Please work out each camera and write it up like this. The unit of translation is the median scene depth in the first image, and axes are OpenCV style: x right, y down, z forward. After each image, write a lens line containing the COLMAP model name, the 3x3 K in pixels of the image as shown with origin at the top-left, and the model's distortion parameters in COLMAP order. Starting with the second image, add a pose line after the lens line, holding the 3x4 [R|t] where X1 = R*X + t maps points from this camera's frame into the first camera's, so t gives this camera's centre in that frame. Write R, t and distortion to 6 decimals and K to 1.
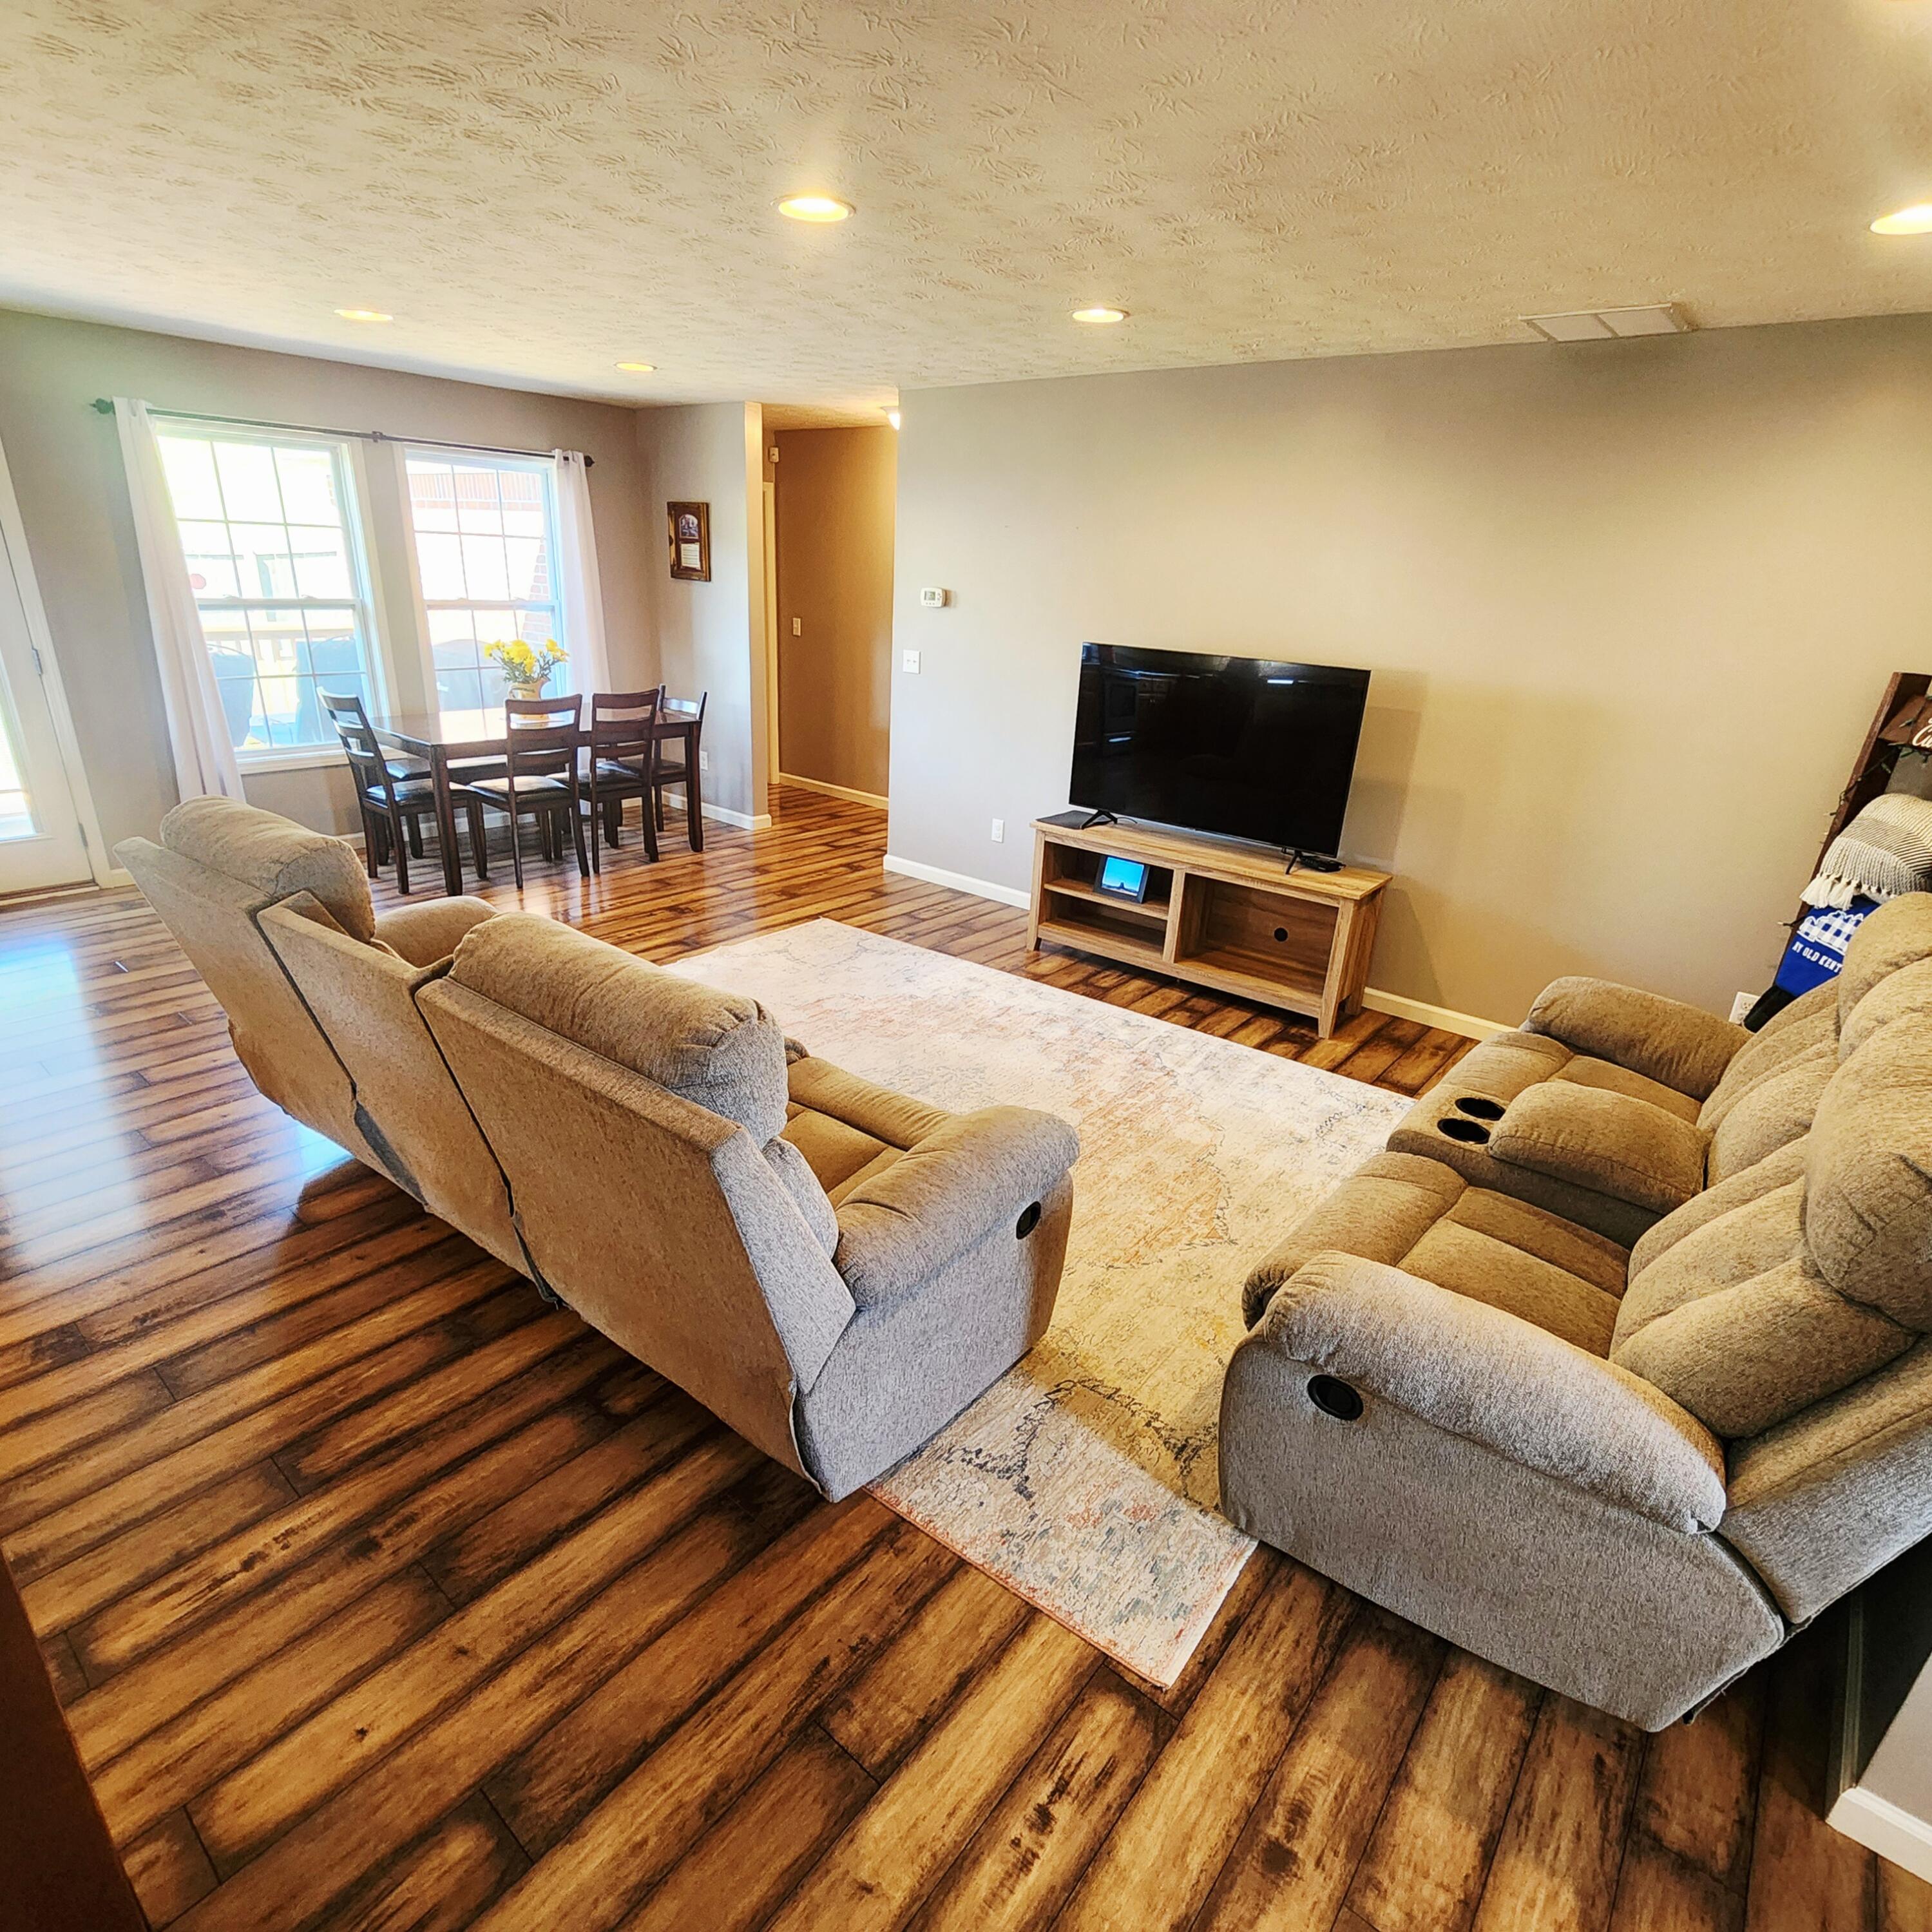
lens RADIAL K [[1055.8, 0, 974.1], [0, 1055.8, 971.4], [0, 0, 1]] dist [-0.003408, -0.001193]
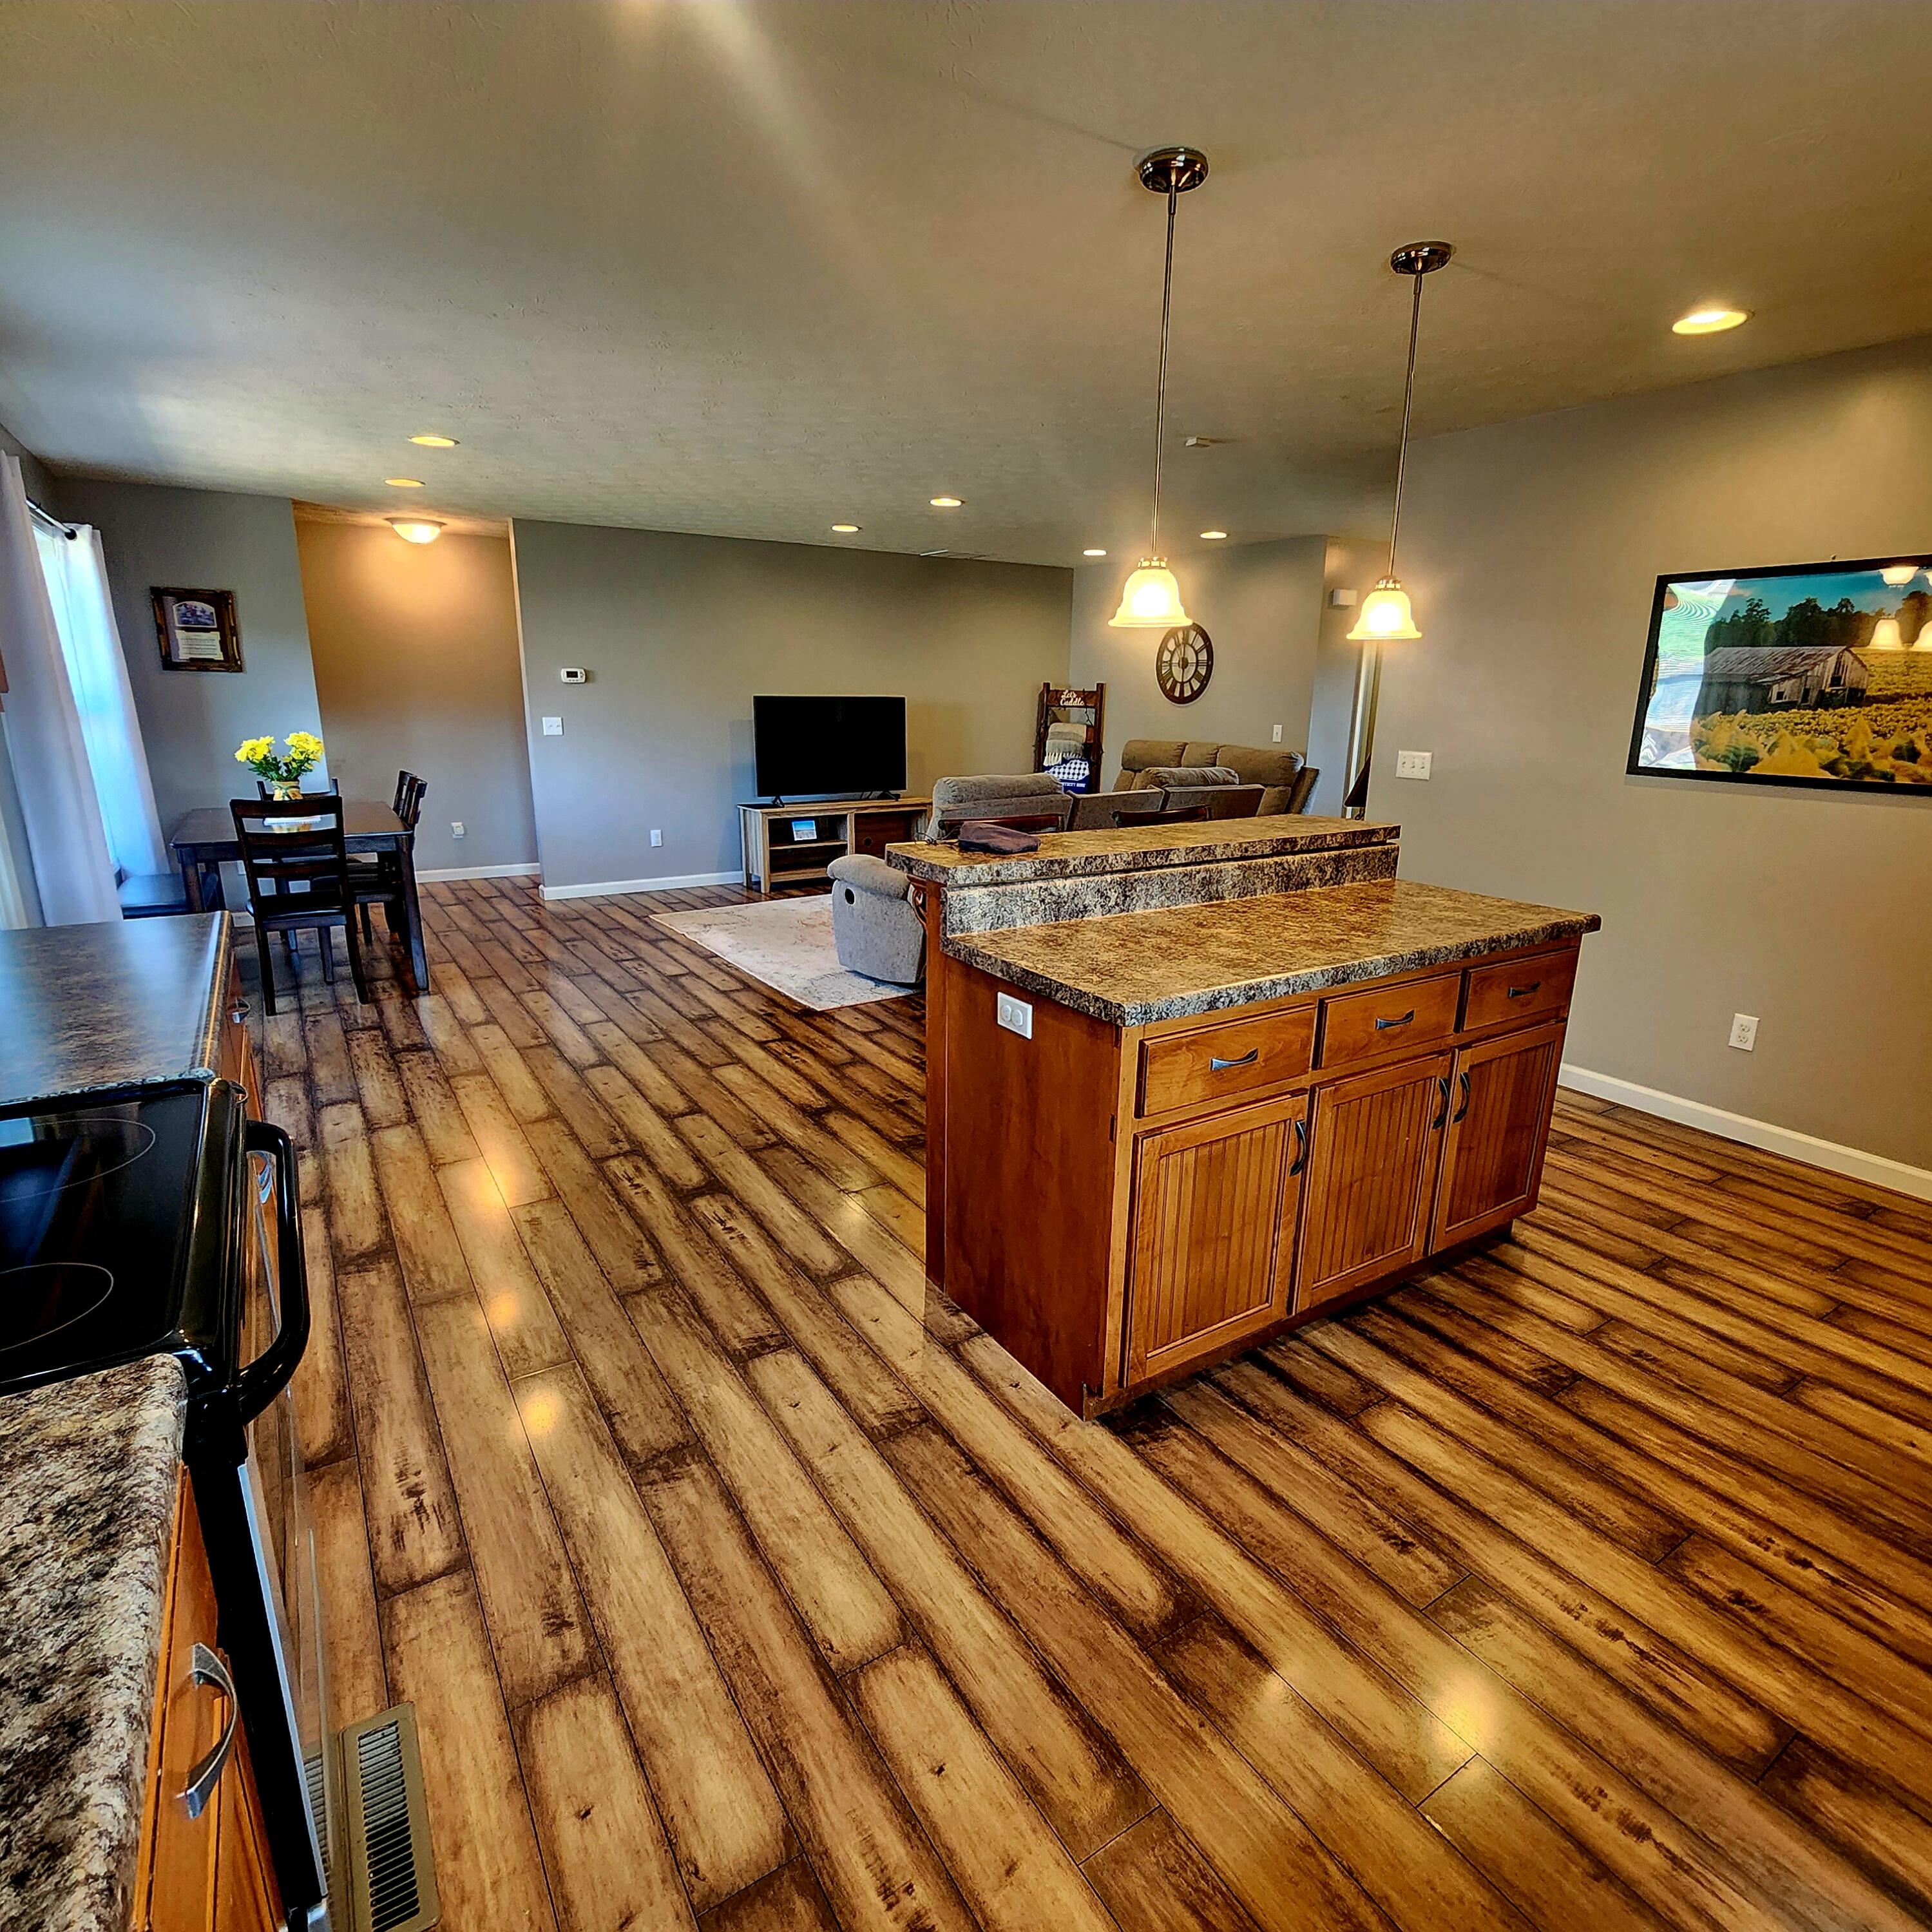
lens RADIAL K [[1055.8, 0, 971.6], [0, 1055.8, 960.6], [0, 0, 1]] dist [-0.003408, -0.001193]
pose [[0.301900, -0.282460, 0.910534, -1.199956], [0.345383, 0.922622, 0.171693, -0.083090], [-0.888576, 0.262649, 0.376097, 0.162459]]
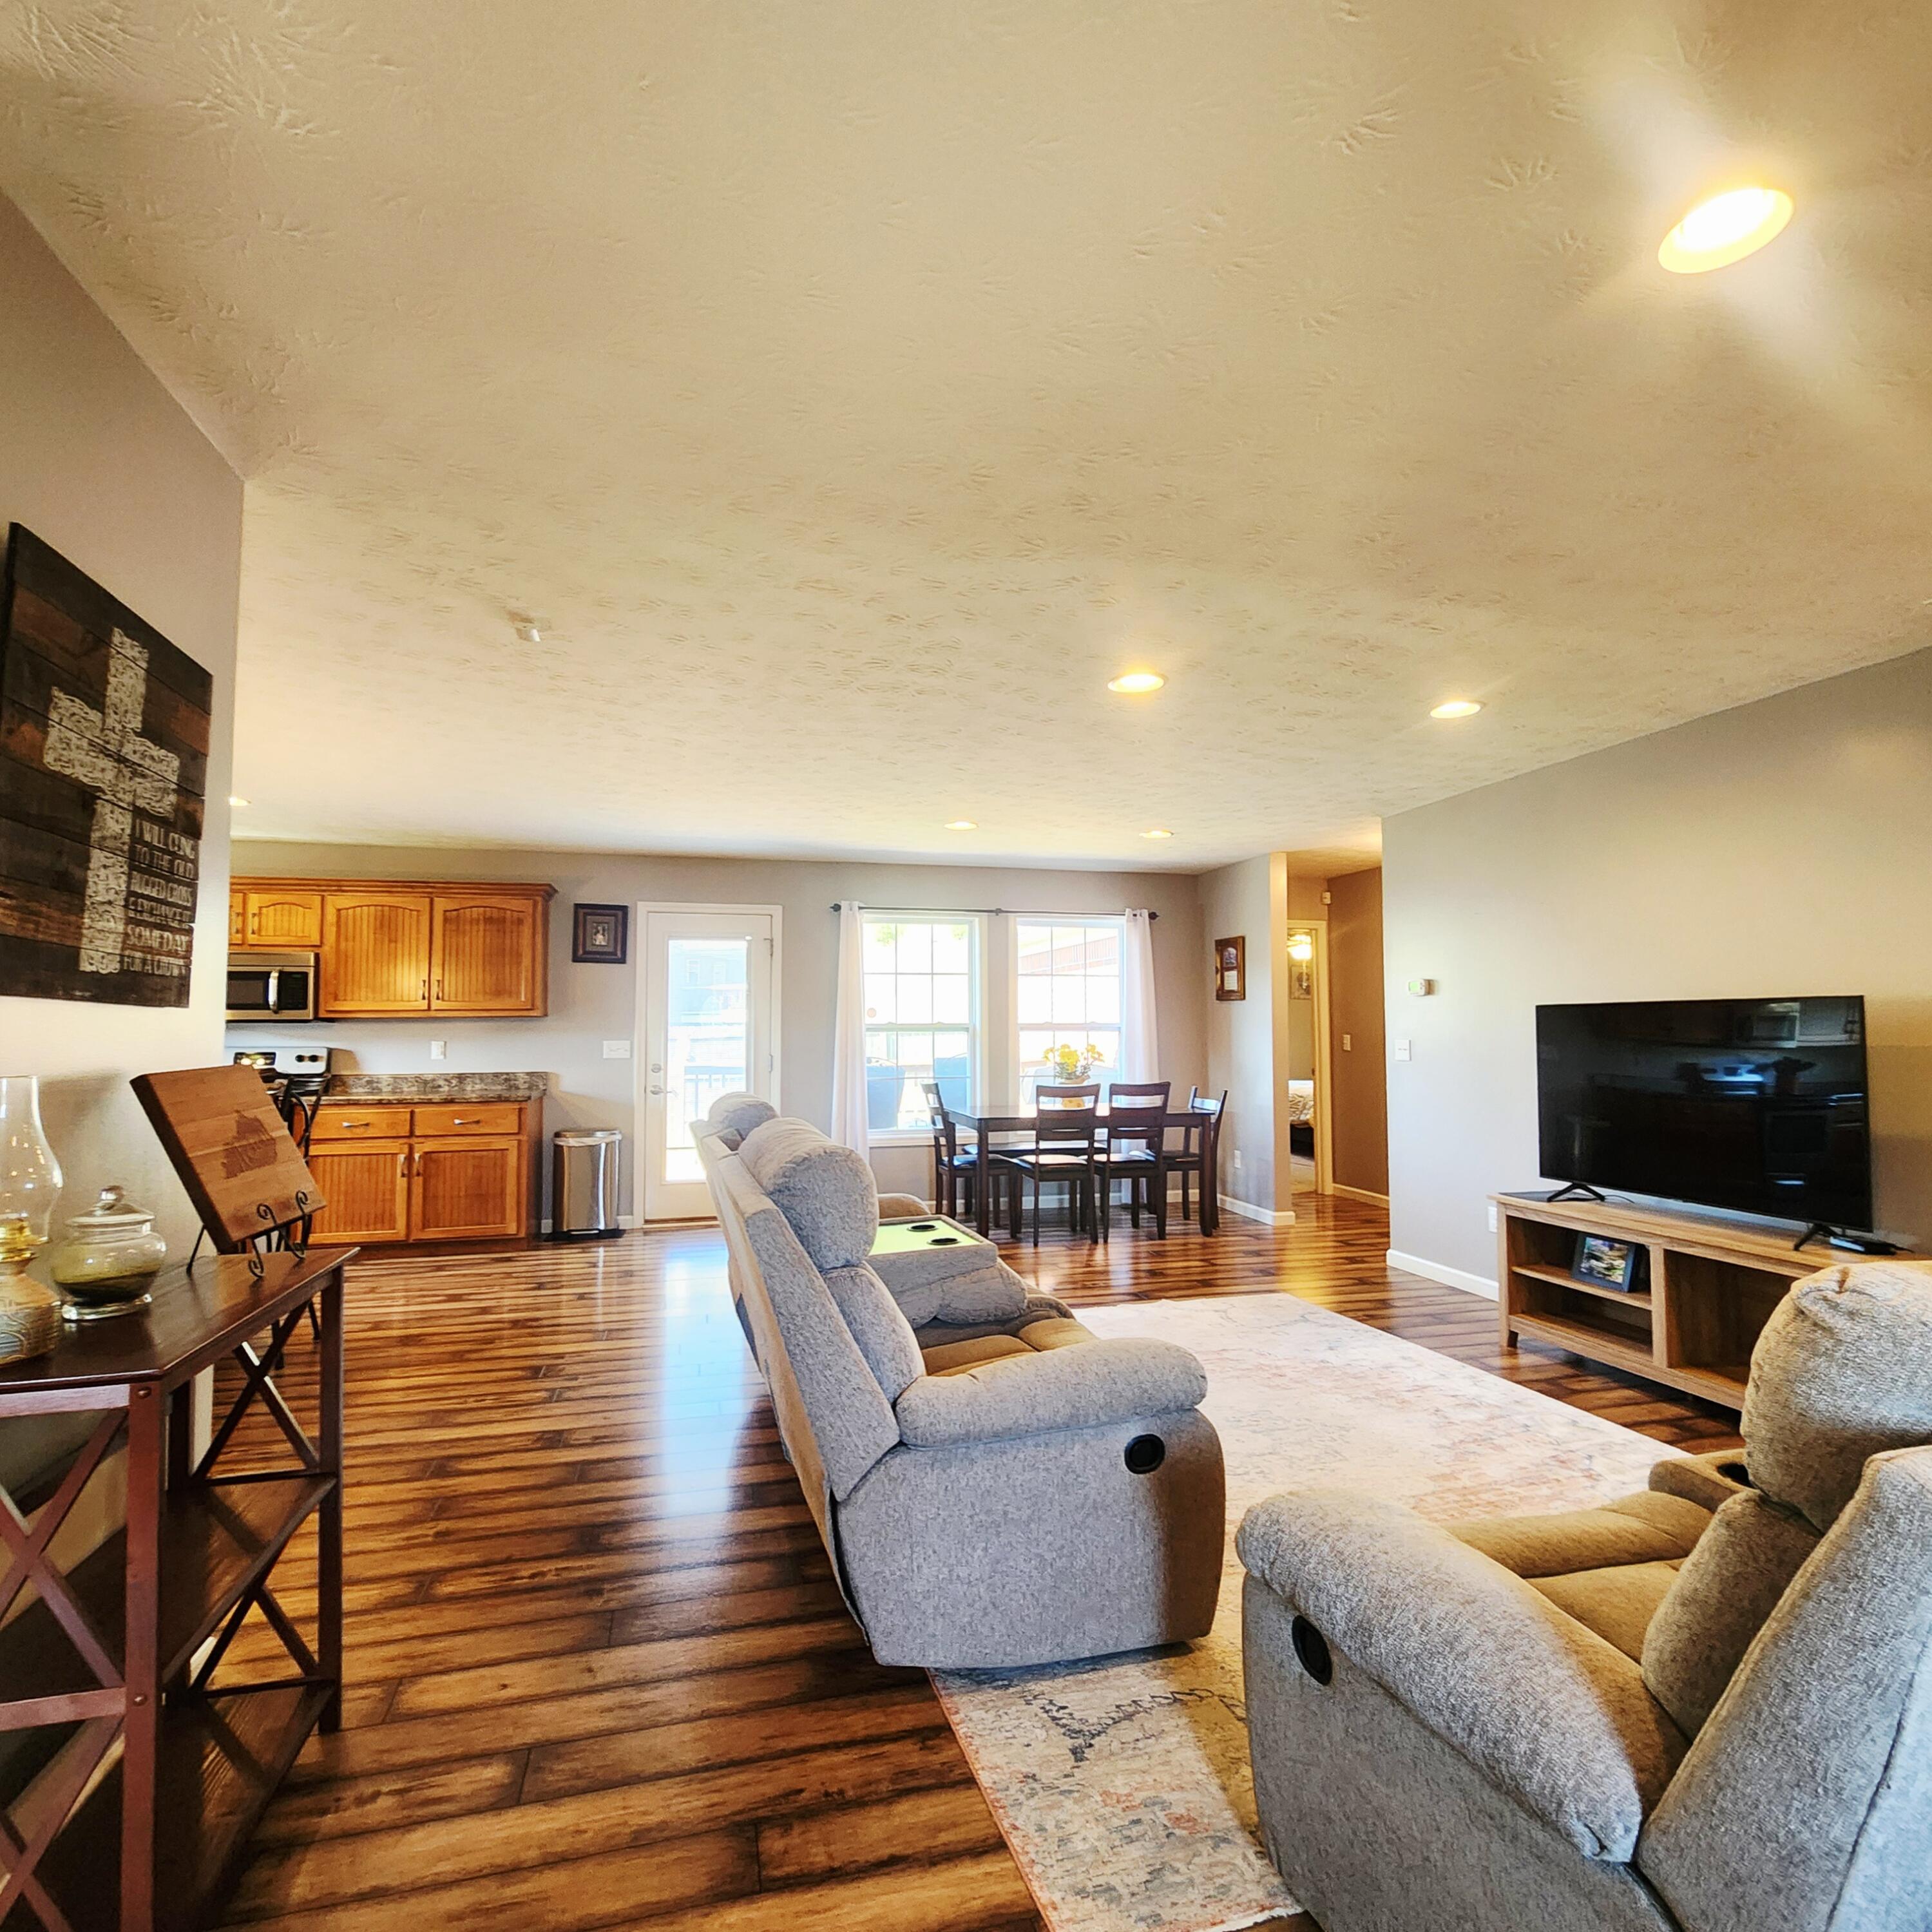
lens RADIAL K [[1055.8, 0, 971.2], [0, 1055.8, 972.6], [0, 0, 1]] dist [-0.003408, -0.001193]
pose [[0.807041, -0.084639, -0.584397, 0.215229], [-0.171579, 0.913362, -0.369231, 0.087246], [0.565018, 0.398255, 0.722598, 0.007643]]
